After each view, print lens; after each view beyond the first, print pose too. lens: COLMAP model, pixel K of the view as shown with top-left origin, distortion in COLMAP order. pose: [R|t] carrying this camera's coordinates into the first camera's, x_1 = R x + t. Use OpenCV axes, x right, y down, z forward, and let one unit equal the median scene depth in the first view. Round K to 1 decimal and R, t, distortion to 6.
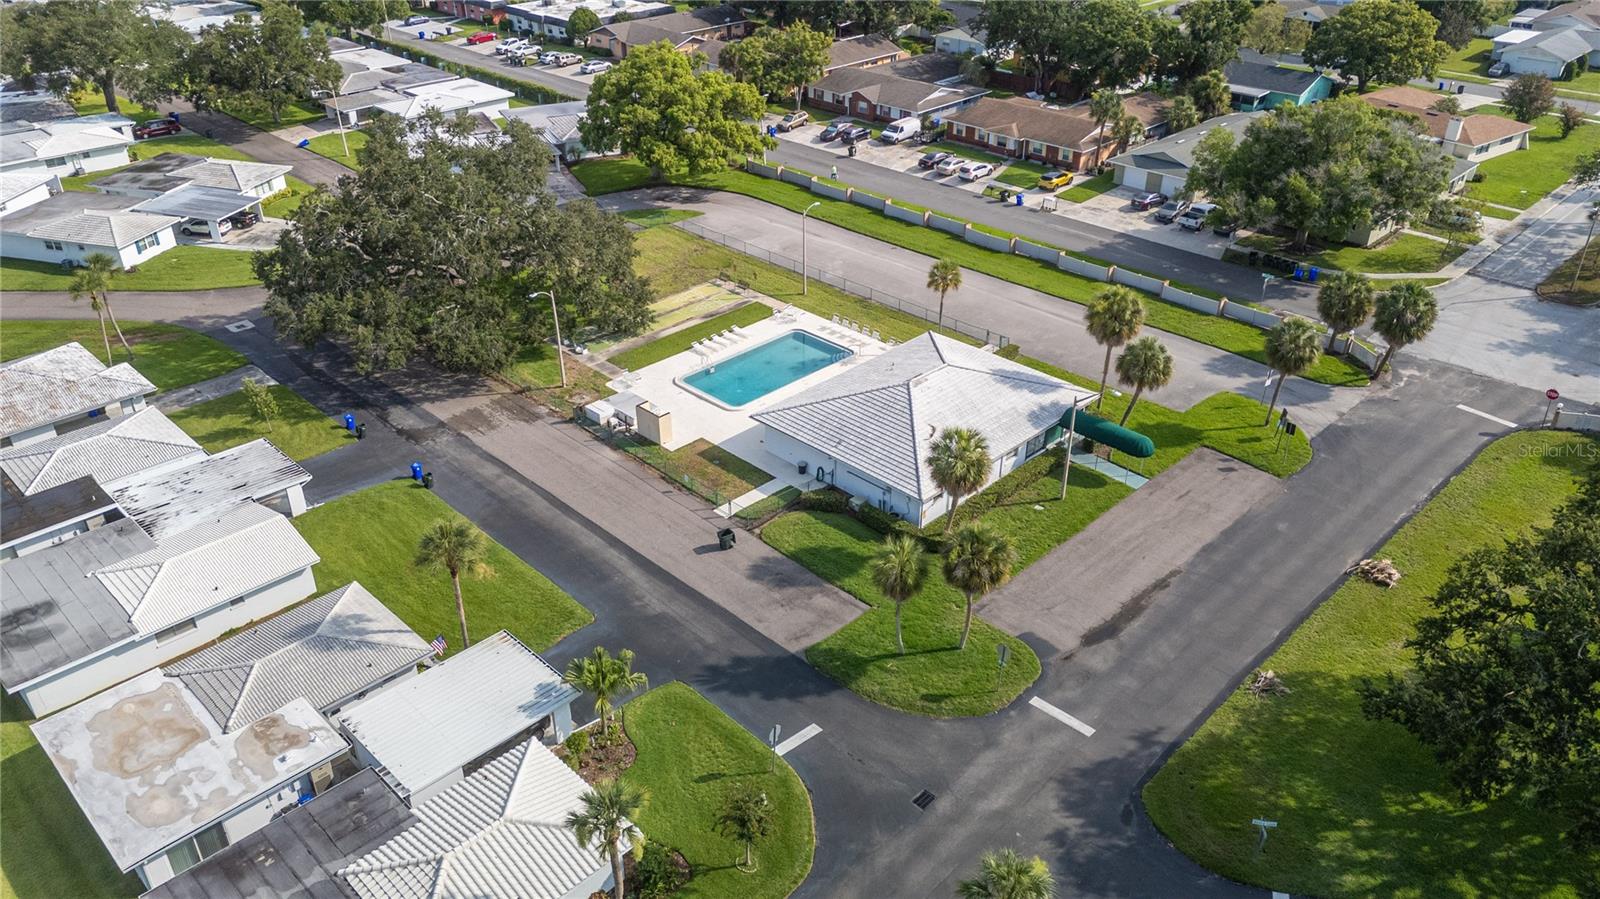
lens RADIAL K [[1169.3, 0, 789.8], [0, 1169.3, 473.8], [0, 0, 1]] dist [0.078779, -0.078178]
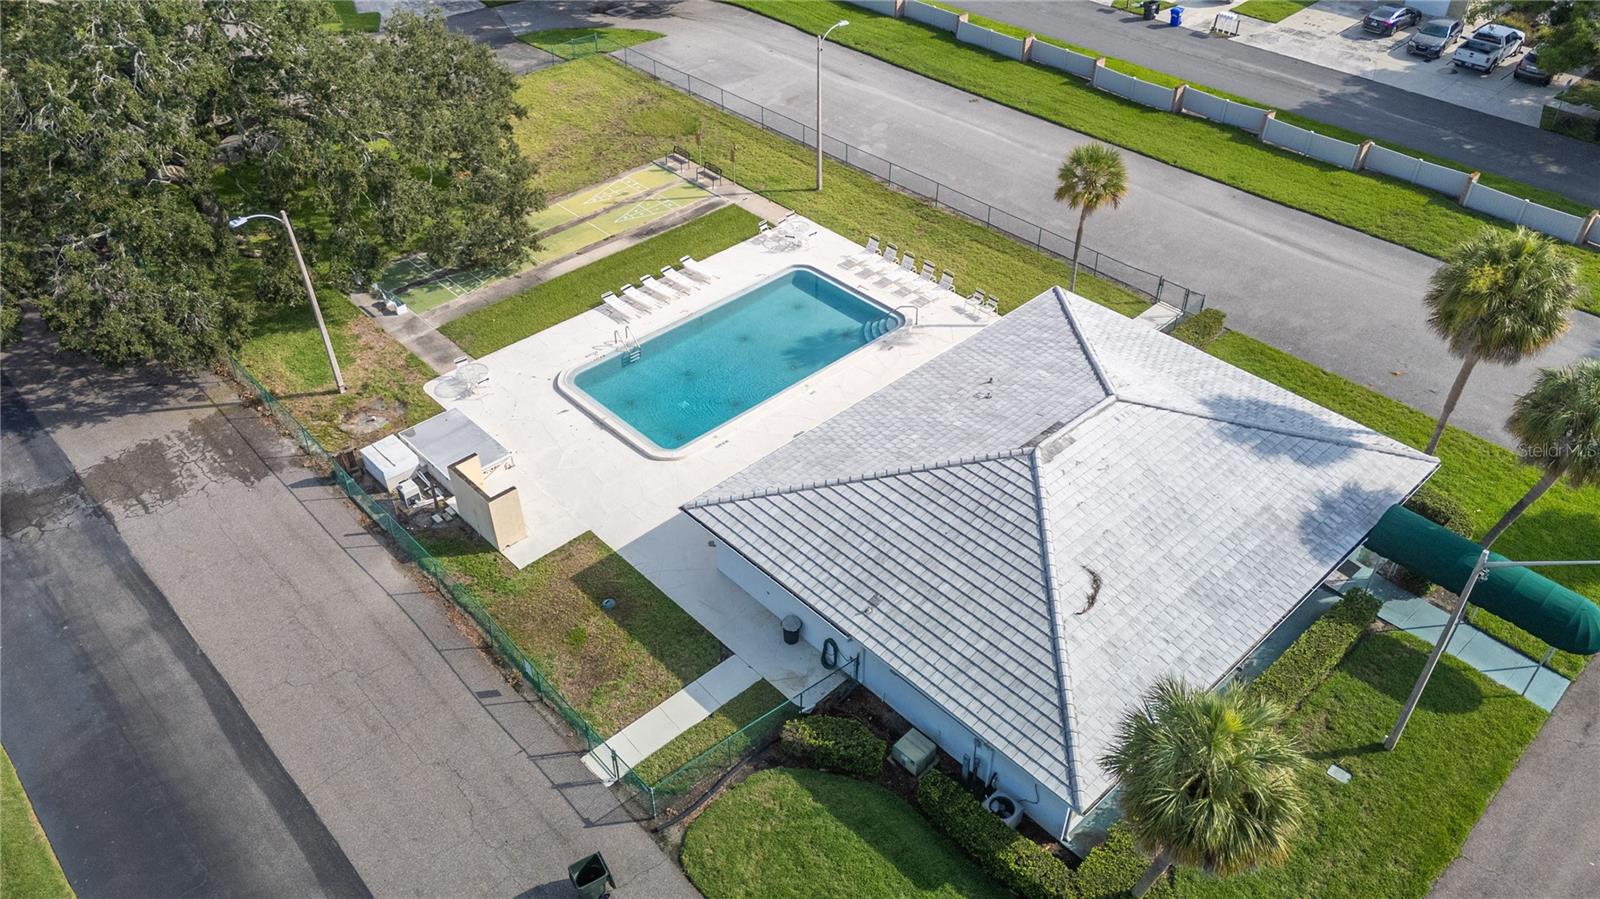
lens RADIAL K [[1130.6, 0, 800.0], [0, 1130.6, 449.5], [0, 0, 1]] dist [0.030239, -0.009283]
pose [[0.999645, 0.015842, -0.021421, 0.018705], [-0.012685, 0.990043, 0.140195, -0.115068], [0.023429, -0.139873, 0.989892, 0.480920]]
